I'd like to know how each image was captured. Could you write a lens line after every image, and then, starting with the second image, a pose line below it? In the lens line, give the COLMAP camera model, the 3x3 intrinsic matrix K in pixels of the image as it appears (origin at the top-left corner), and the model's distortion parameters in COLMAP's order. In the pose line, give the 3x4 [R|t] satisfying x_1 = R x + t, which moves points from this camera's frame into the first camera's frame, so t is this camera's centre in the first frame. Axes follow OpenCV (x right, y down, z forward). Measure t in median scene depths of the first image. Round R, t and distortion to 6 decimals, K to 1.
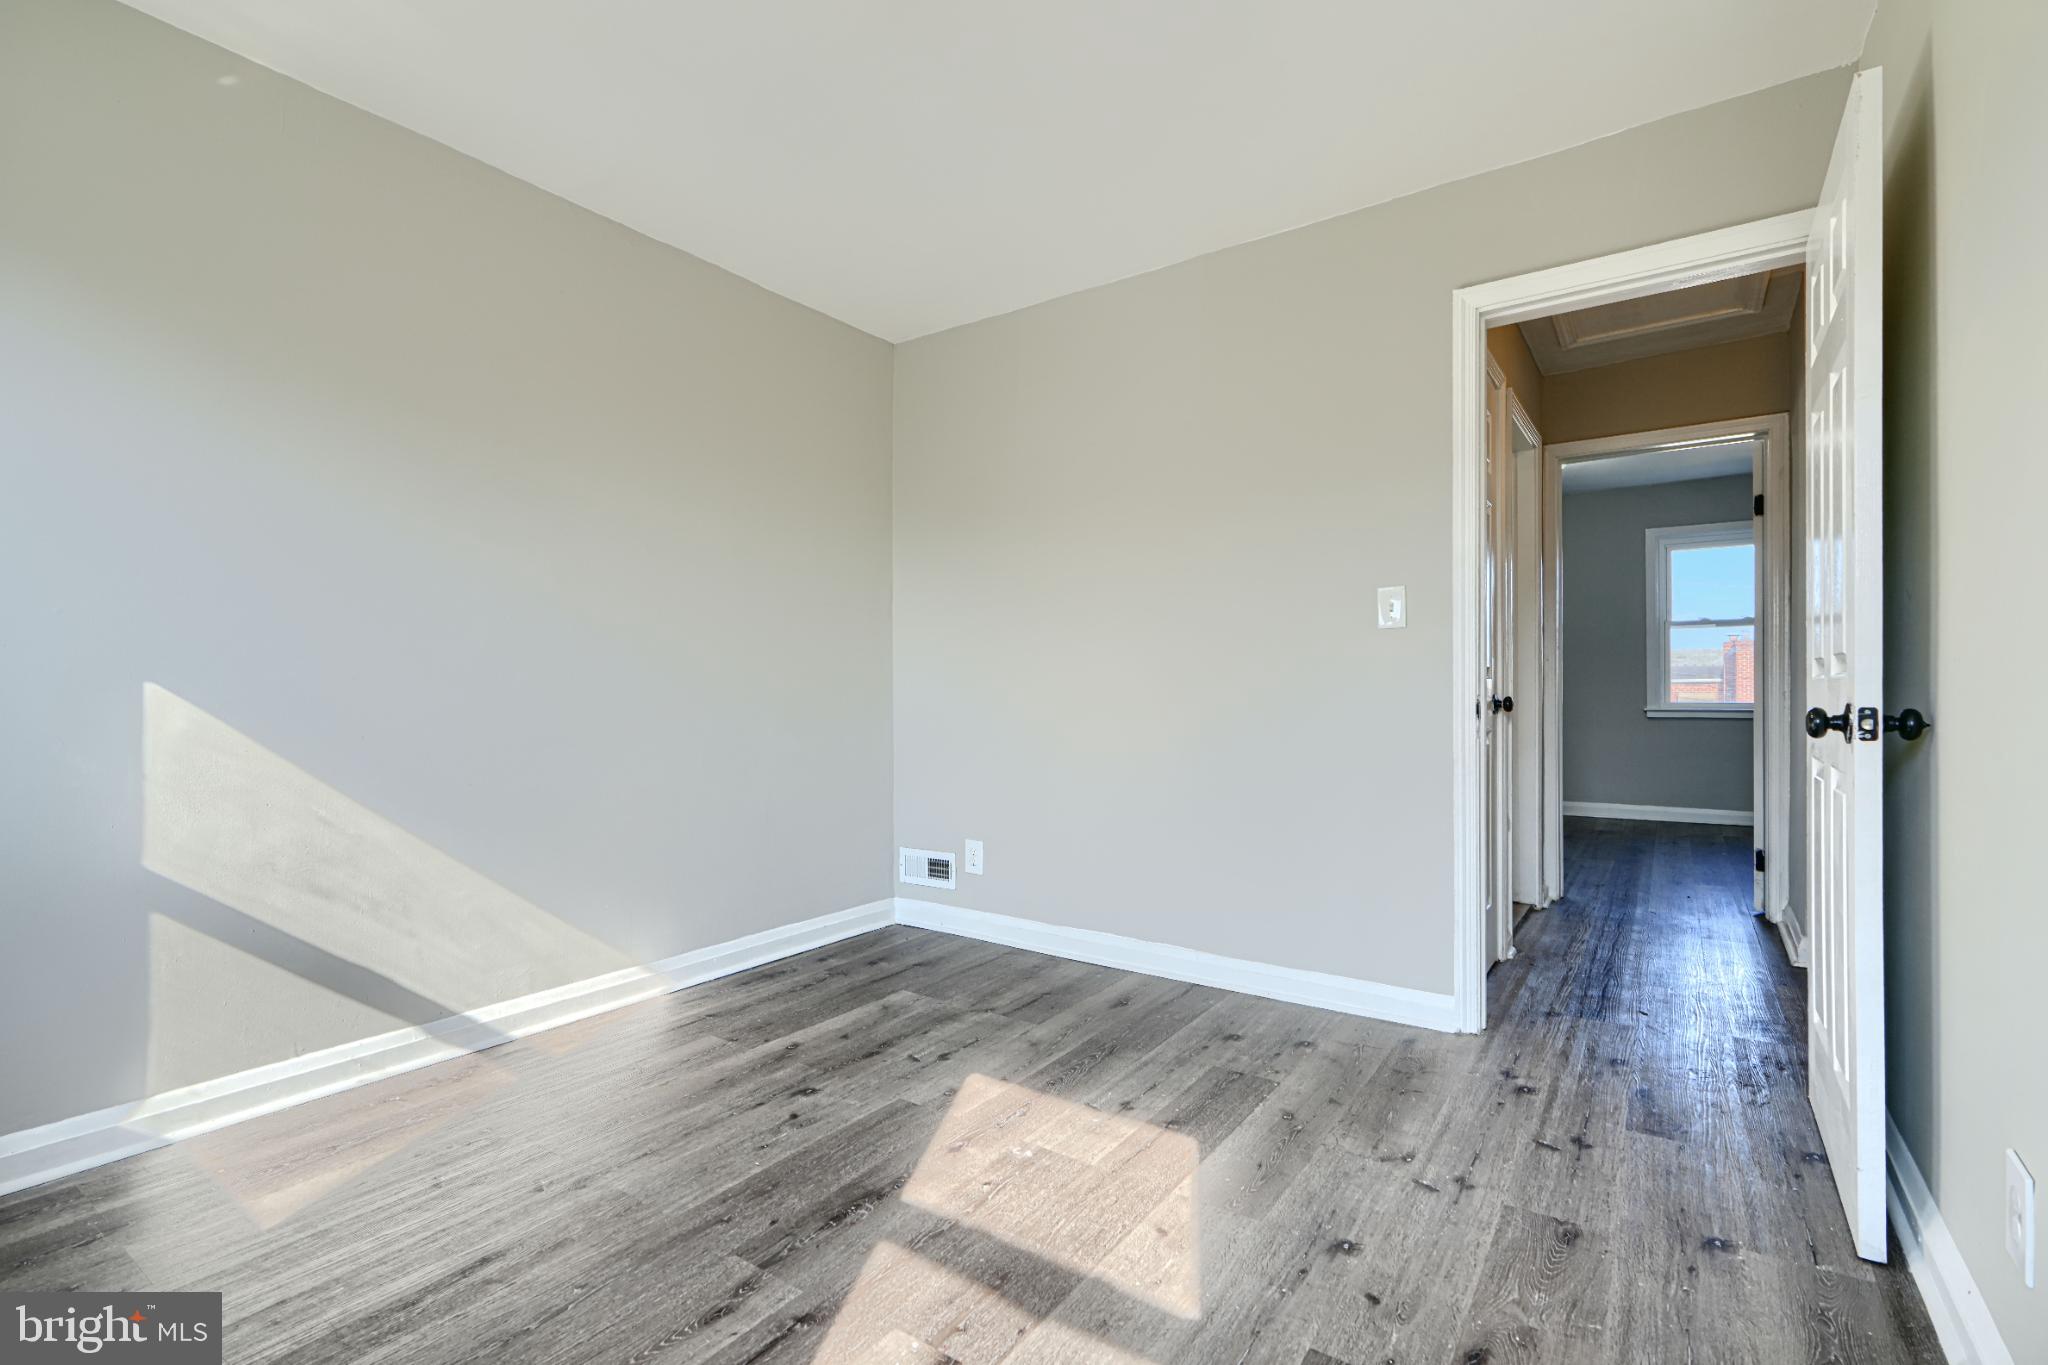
lens RADIAL K [[937.9, 0, 1027.9], [0, 937.9, 673.1], [0, 0, 1]] dist [0.004192, 0.000065]
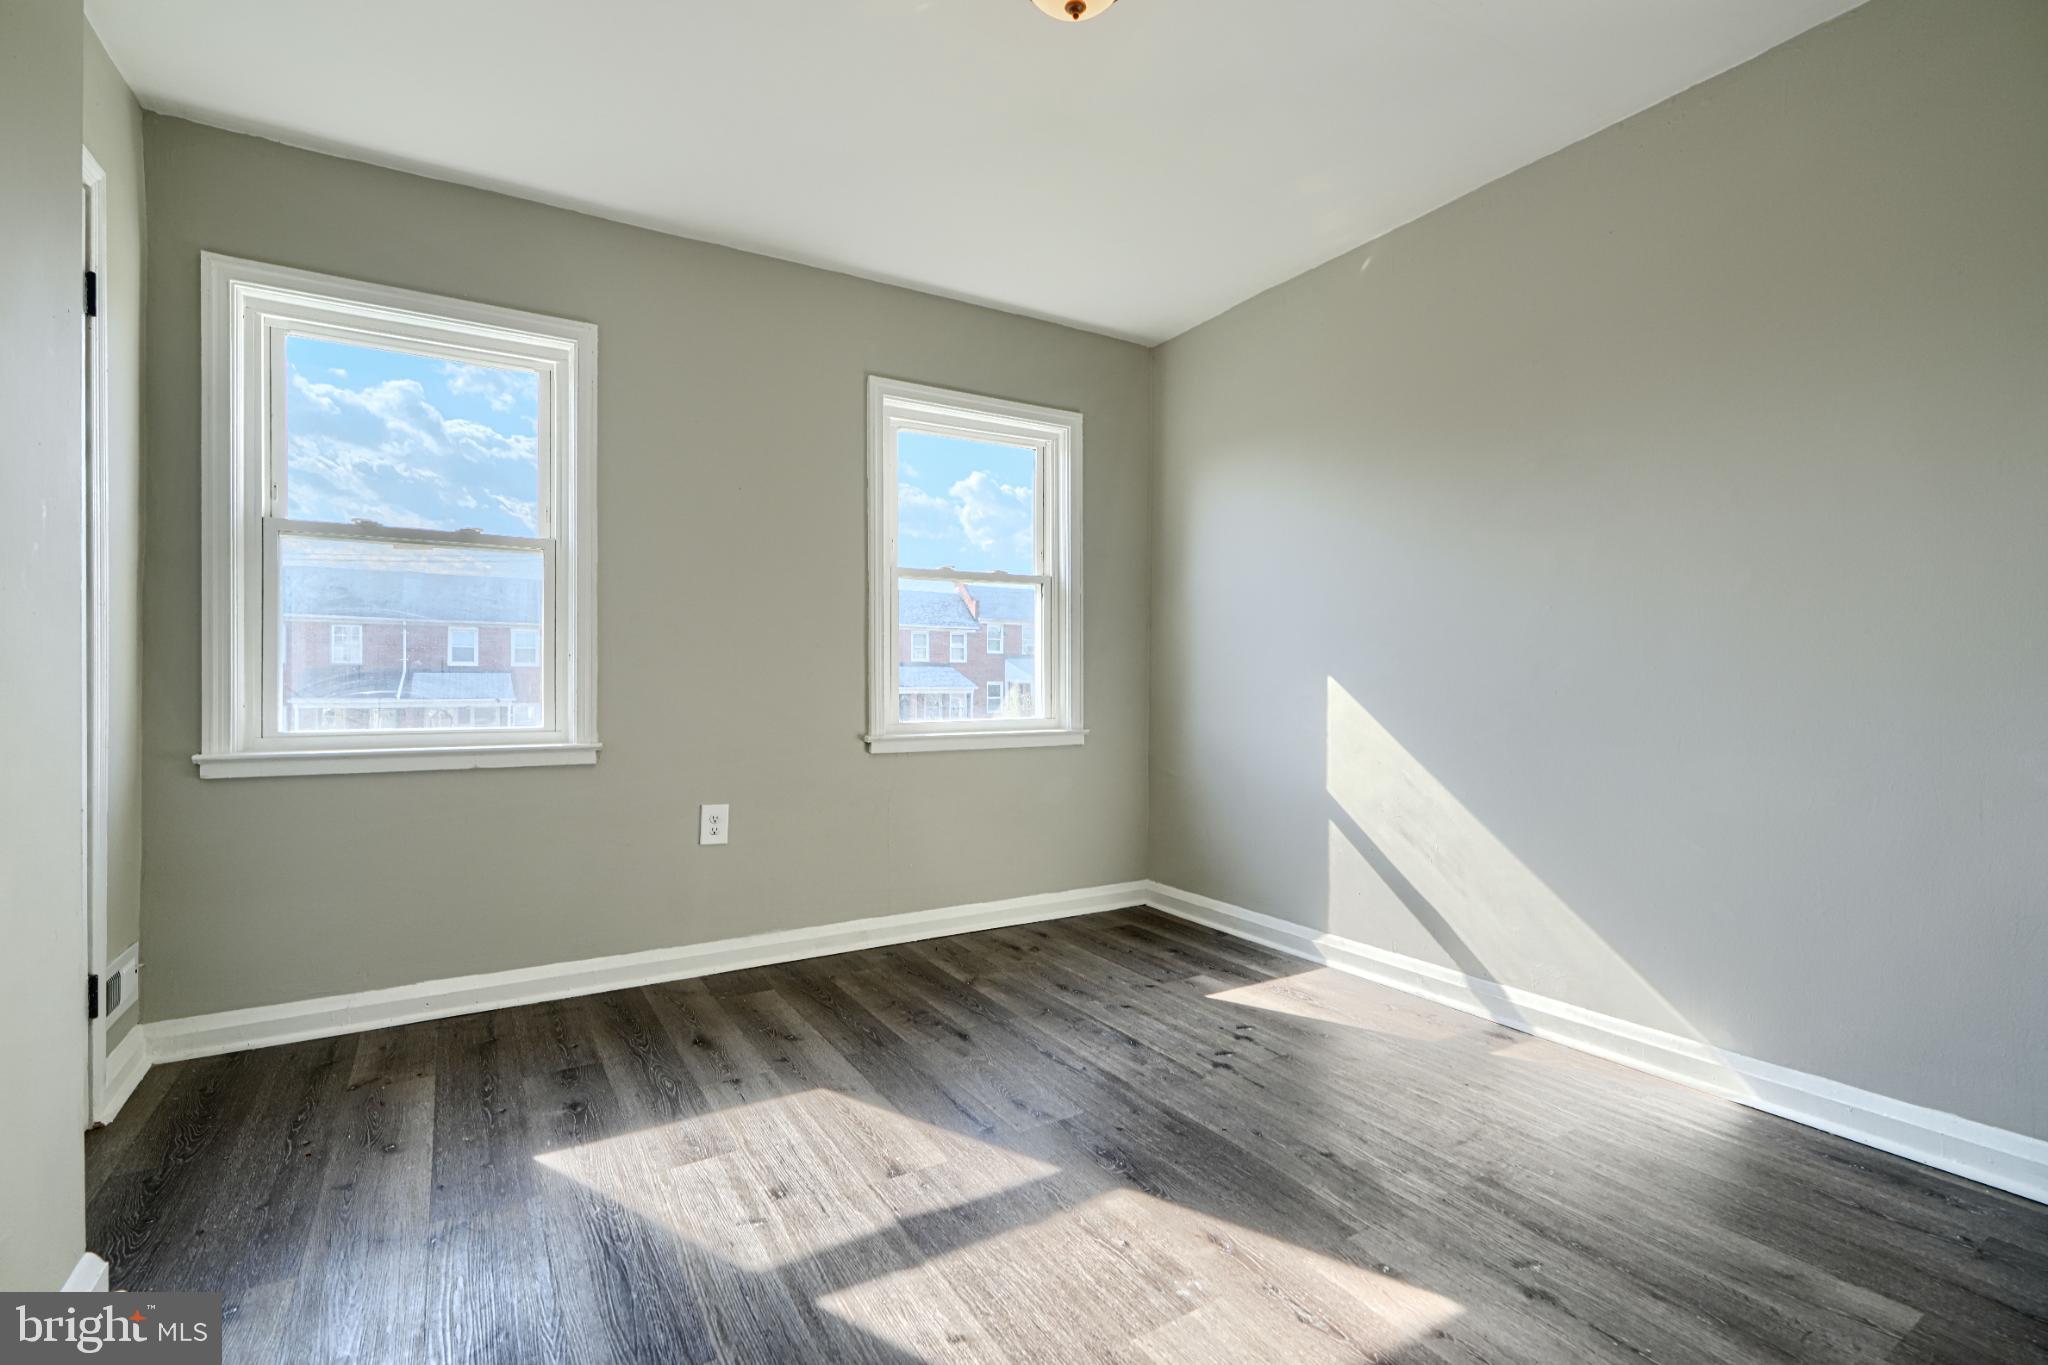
lens RADIAL K [[937.9, 0, 1028.6], [0, 937.9, 686.1], [0, 0, 1]] dist [0.004192, 0.000065]
pose [[-0.408194, 0.006477, -0.912872, 0.698991], [0.014644, 0.999893, 0.000546, 0.018124], [0.912778, -0.013145, -0.408245, 1.131882]]
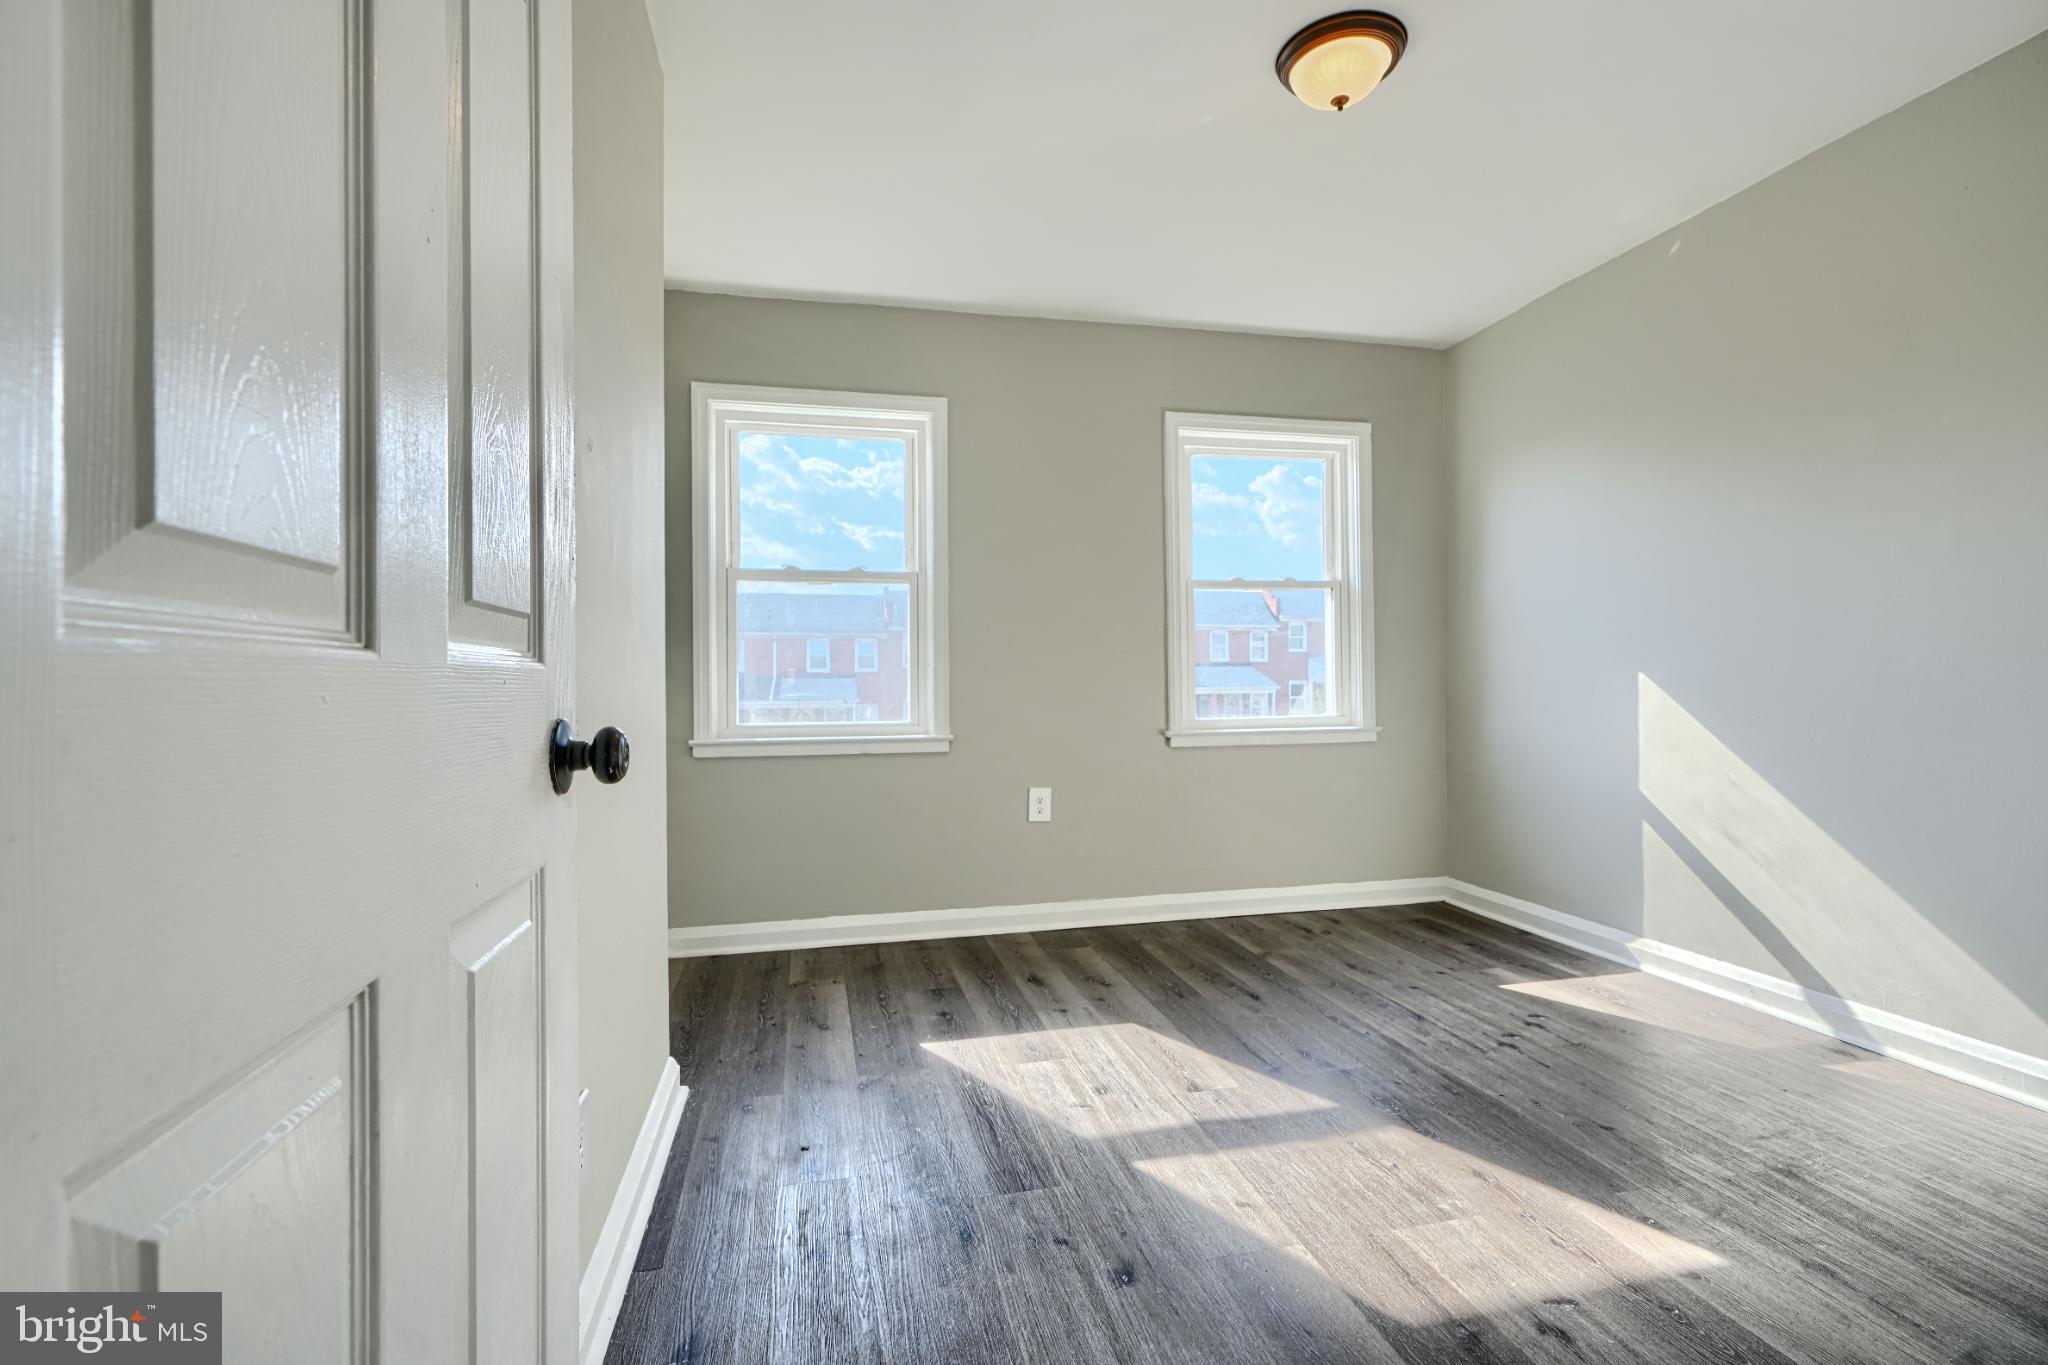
lens RADIAL K [[937.9, 0, 1020.8], [0, 937.9, 674.5], [0, 0, 1]] dist [0.004192, 0.000065]
pose [[-0.678503, 0.002018, -0.734595, 0.865115], [0.022778, 0.999573, -0.018293, 0.017776], [0.734244, -0.029145, -0.678259, 1.244586]]
